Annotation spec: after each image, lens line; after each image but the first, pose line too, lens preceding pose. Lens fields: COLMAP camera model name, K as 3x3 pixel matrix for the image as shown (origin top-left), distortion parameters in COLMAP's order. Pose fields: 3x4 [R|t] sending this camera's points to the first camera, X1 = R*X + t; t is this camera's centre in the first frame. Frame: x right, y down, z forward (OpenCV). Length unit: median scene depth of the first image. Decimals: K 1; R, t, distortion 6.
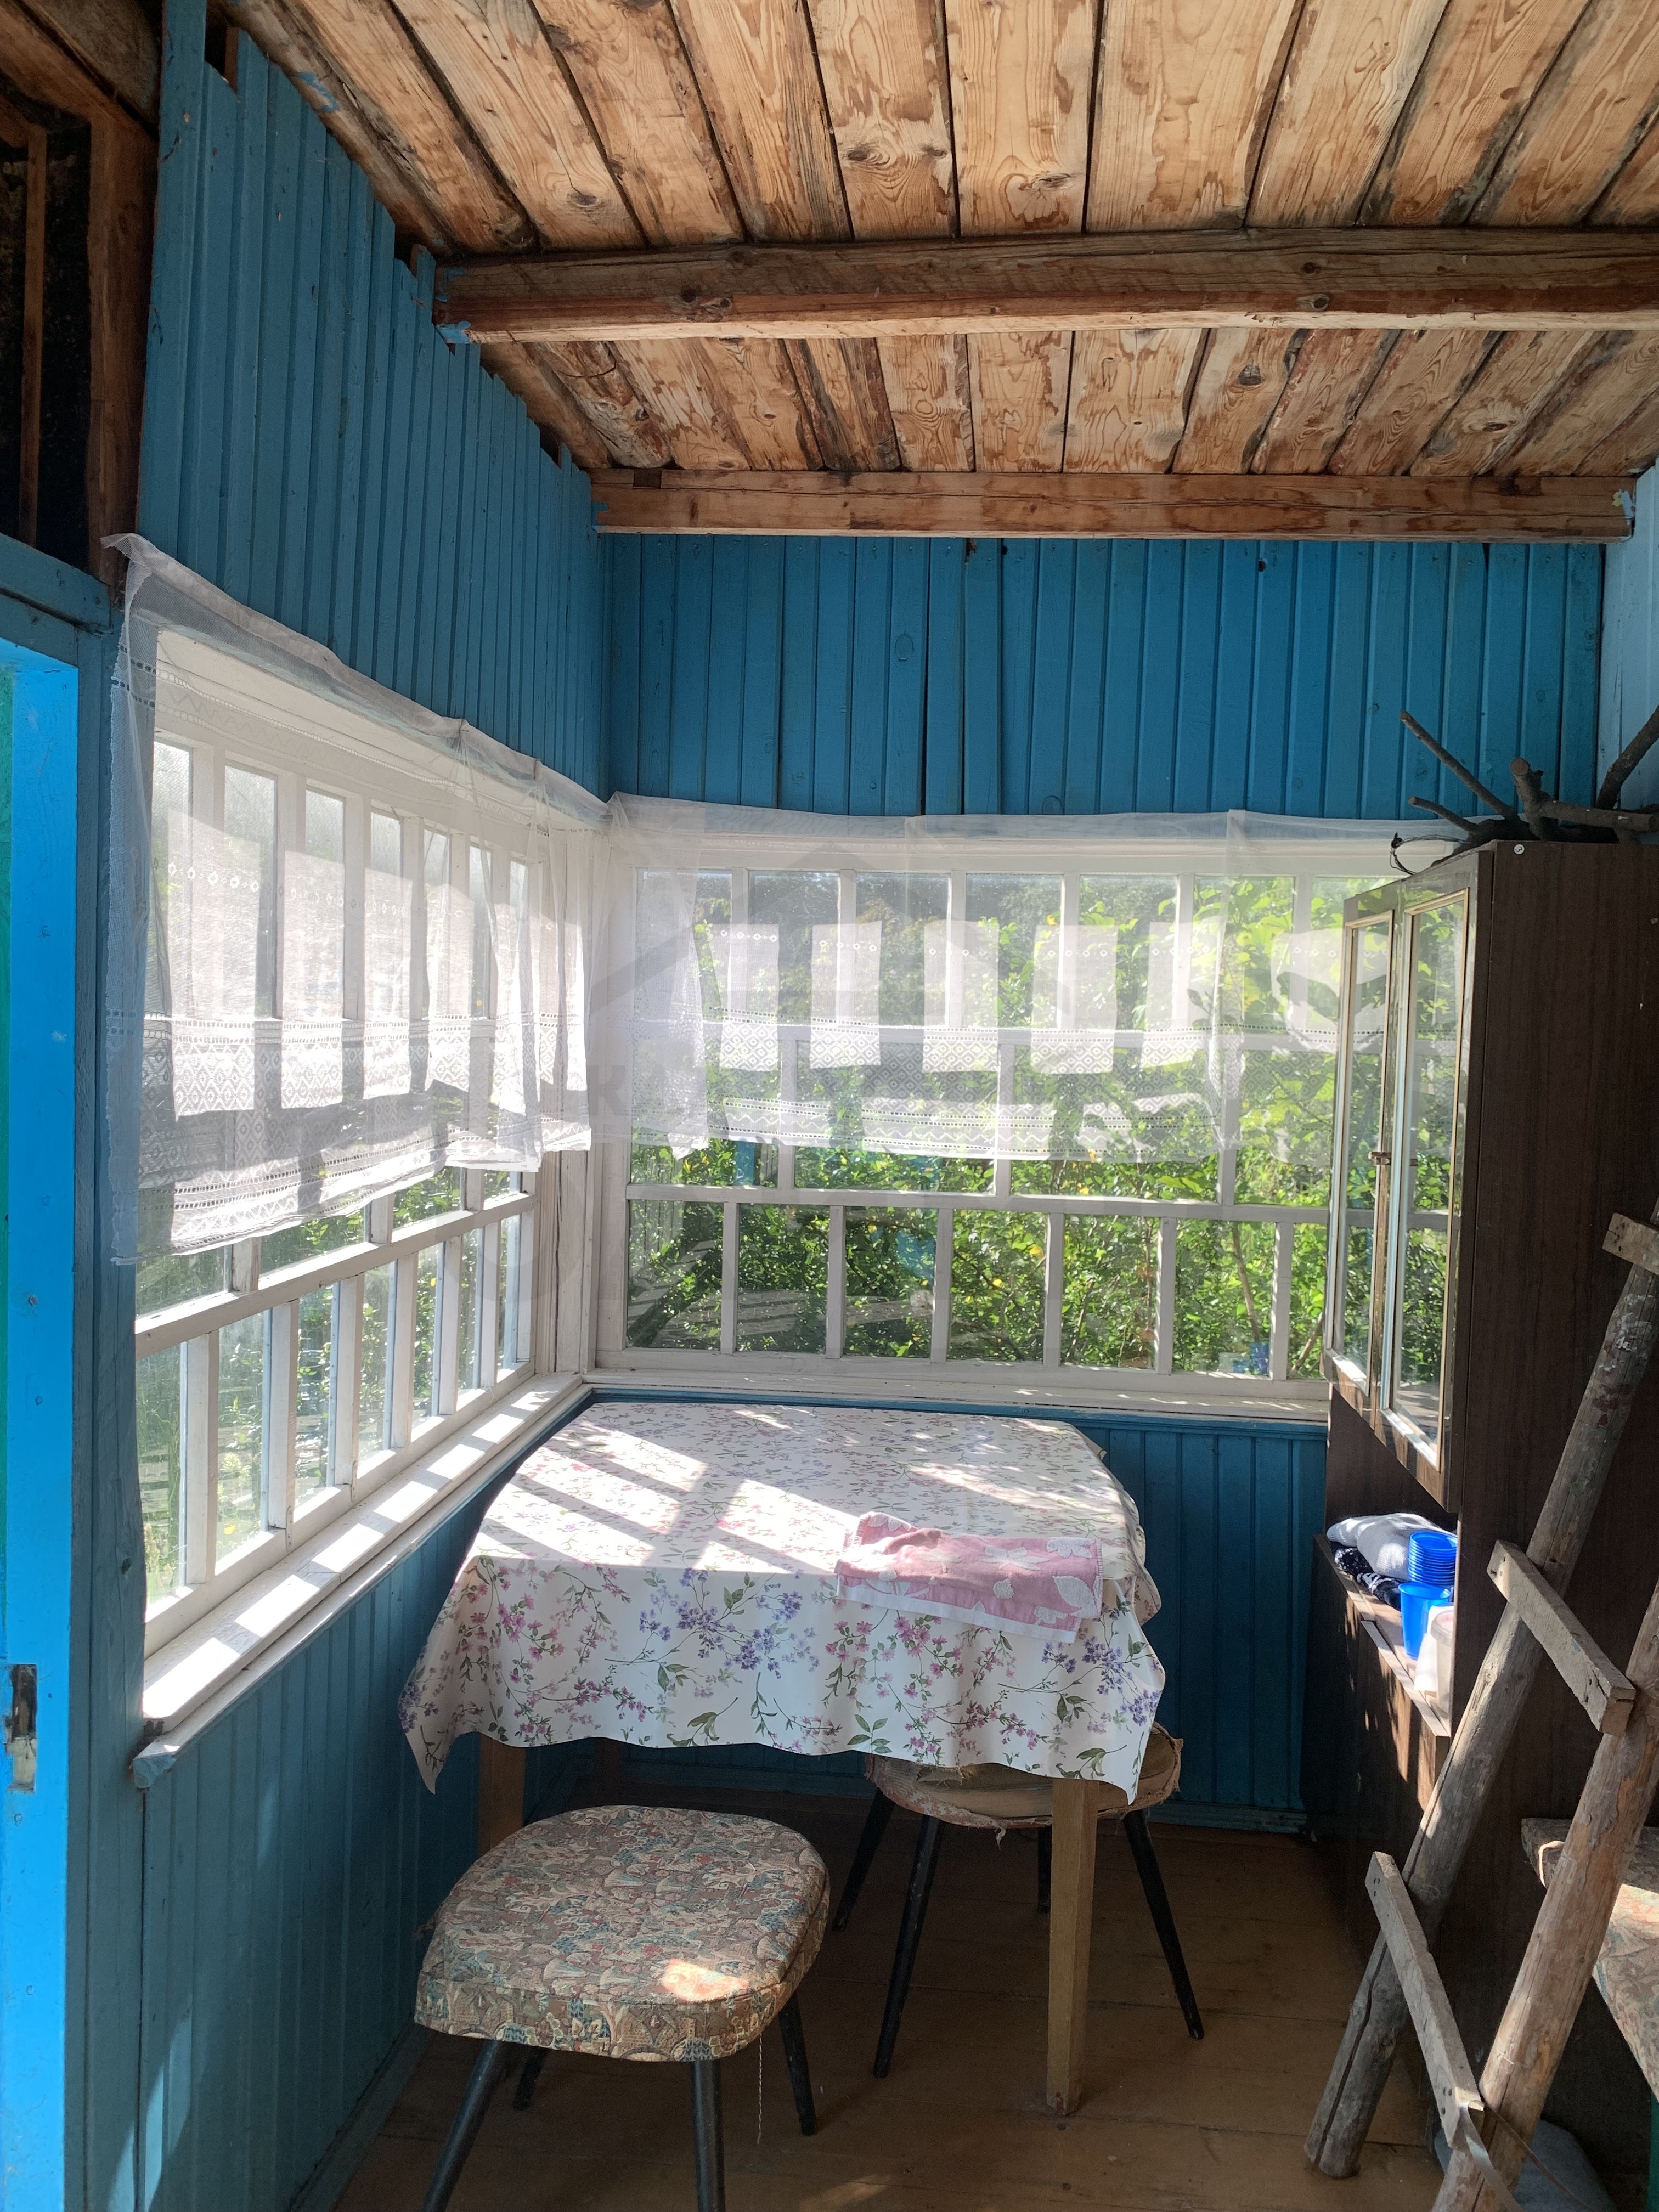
lens RADIAL K [[1708.5, 0, 830.0], [0, 1708.5, 1105.7], [0, 0, 1]] dist [0.040767, -0.029987]
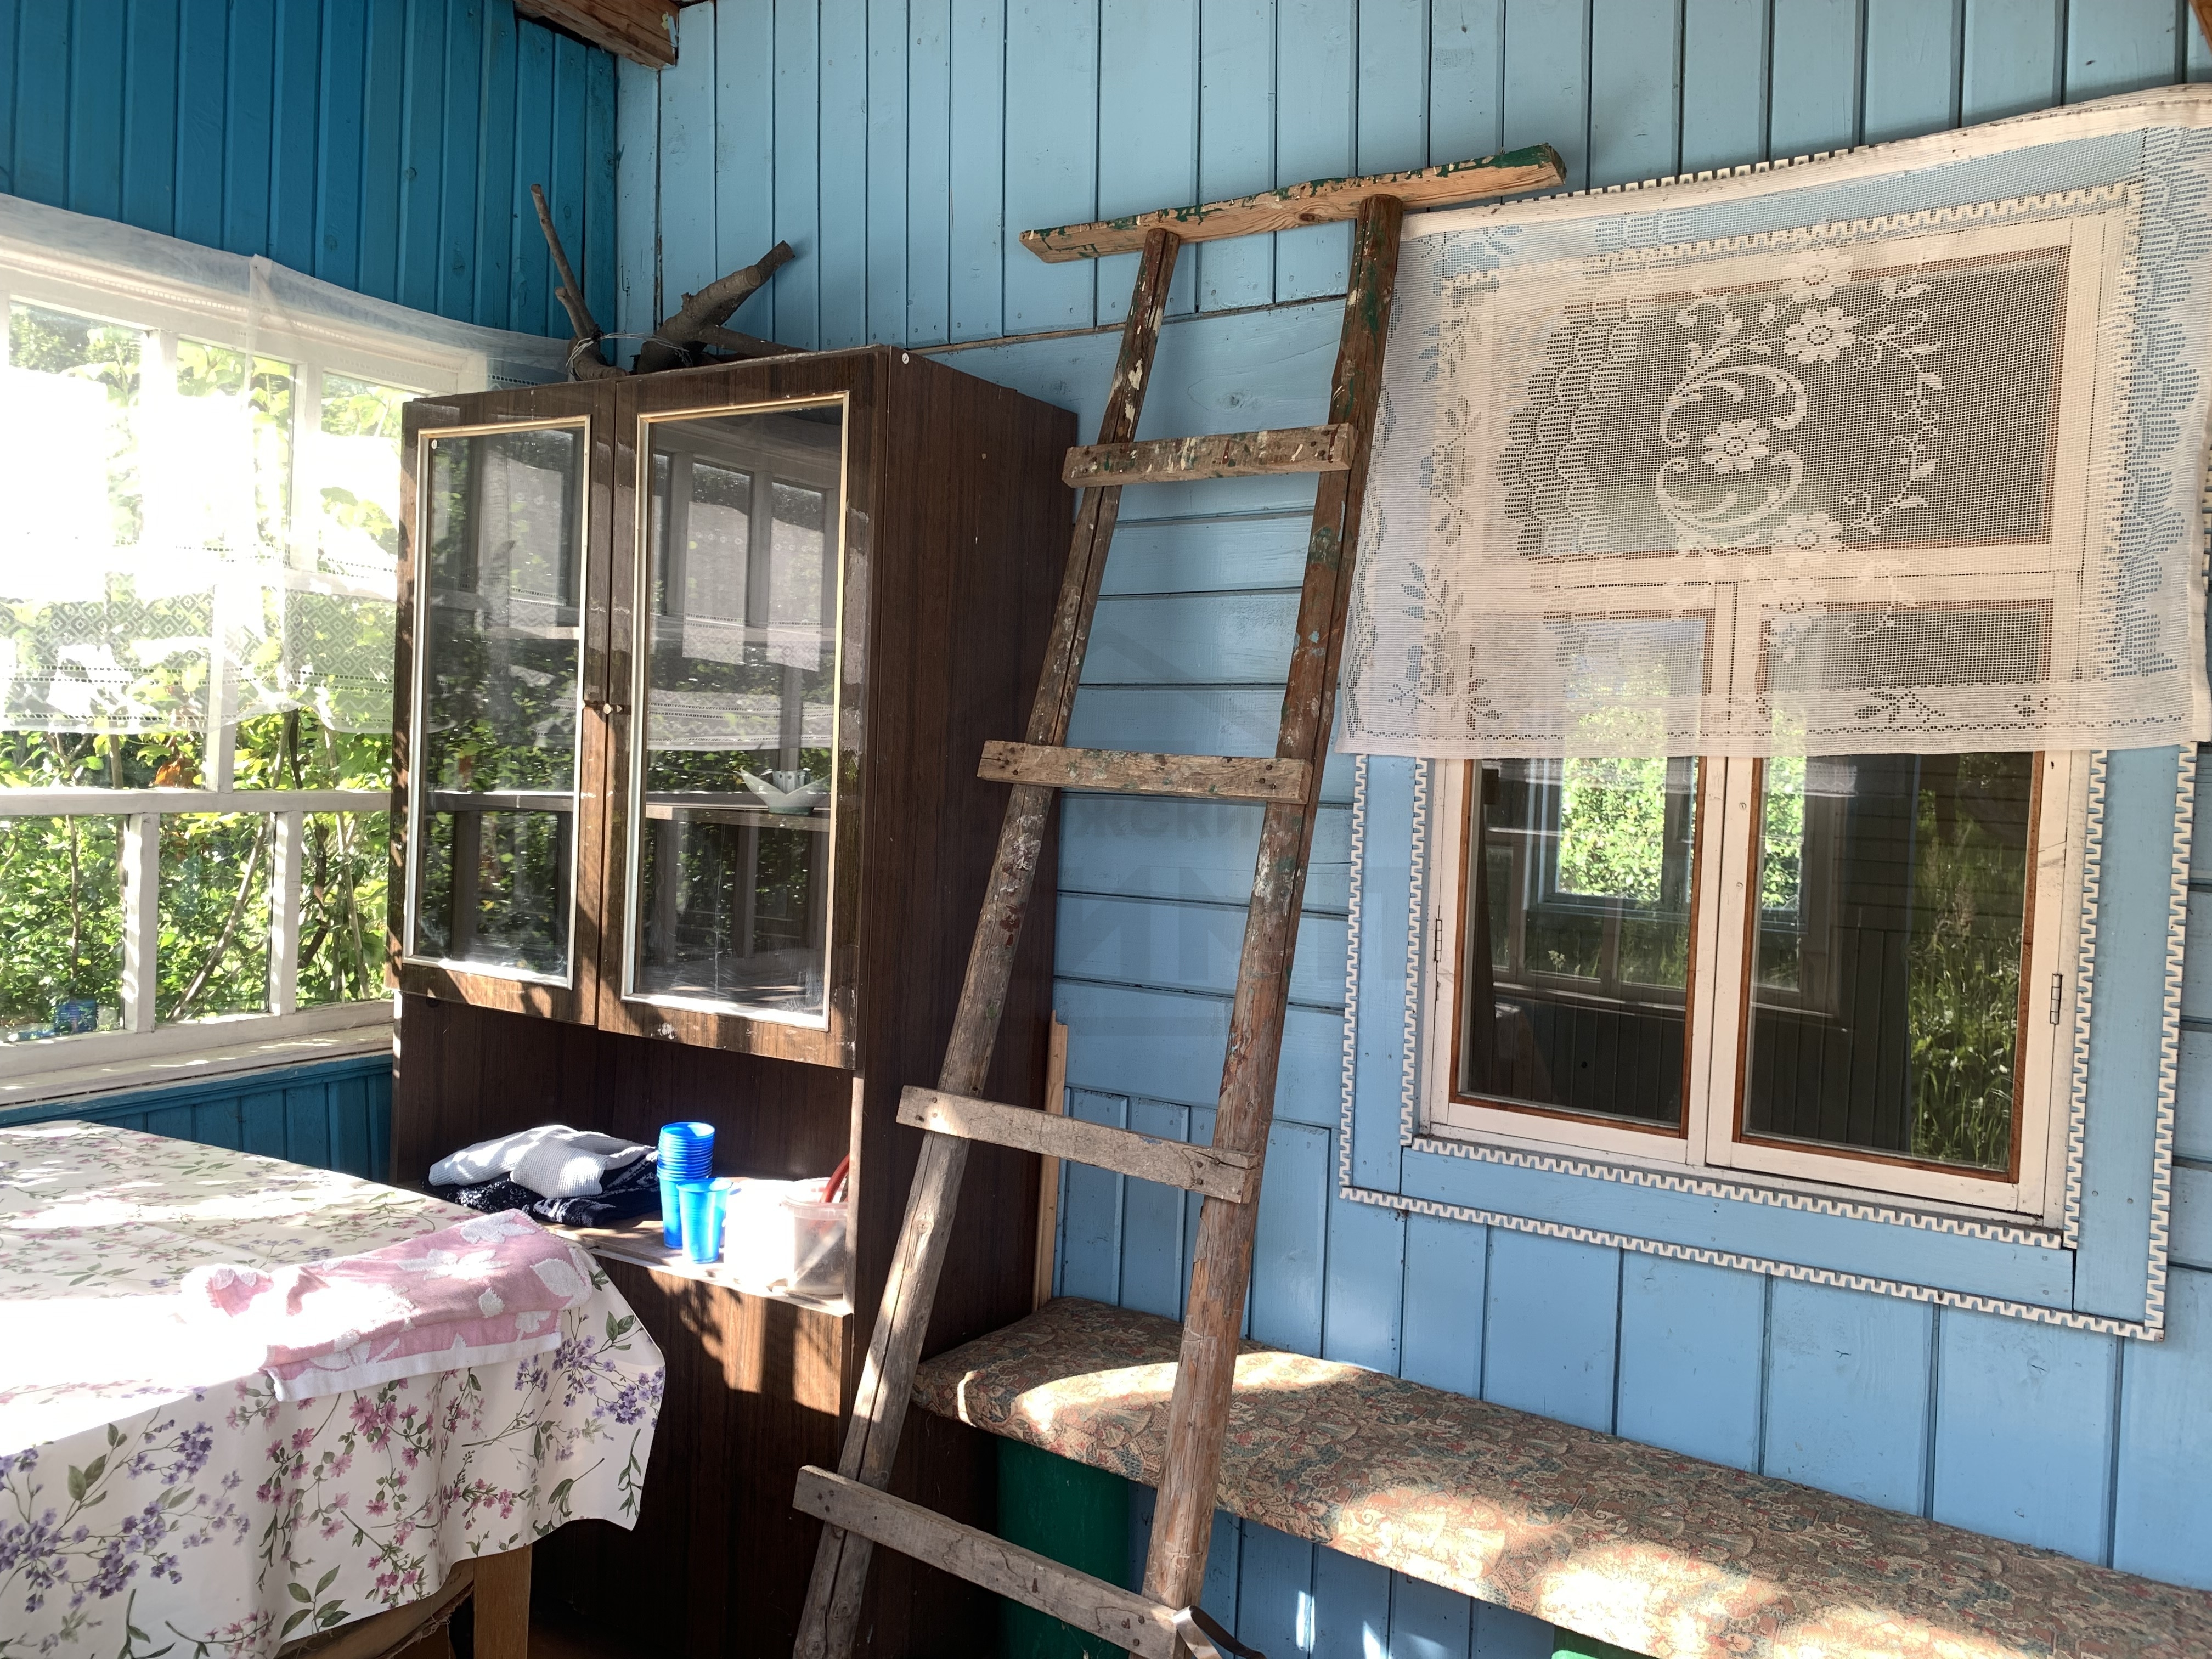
lens RADIAL K [[1708.5, 0, 1104.2], [0, 1708.5, 817.1], [0, 0, 1]] dist [0.040767, -0.029987]
pose [[0.432036, -0.048363, 0.900559, -0.402333], [0.012879, 0.998790, 0.047460, 0.055425], [-0.901764, -0.008907, 0.432136, 0.472808]]
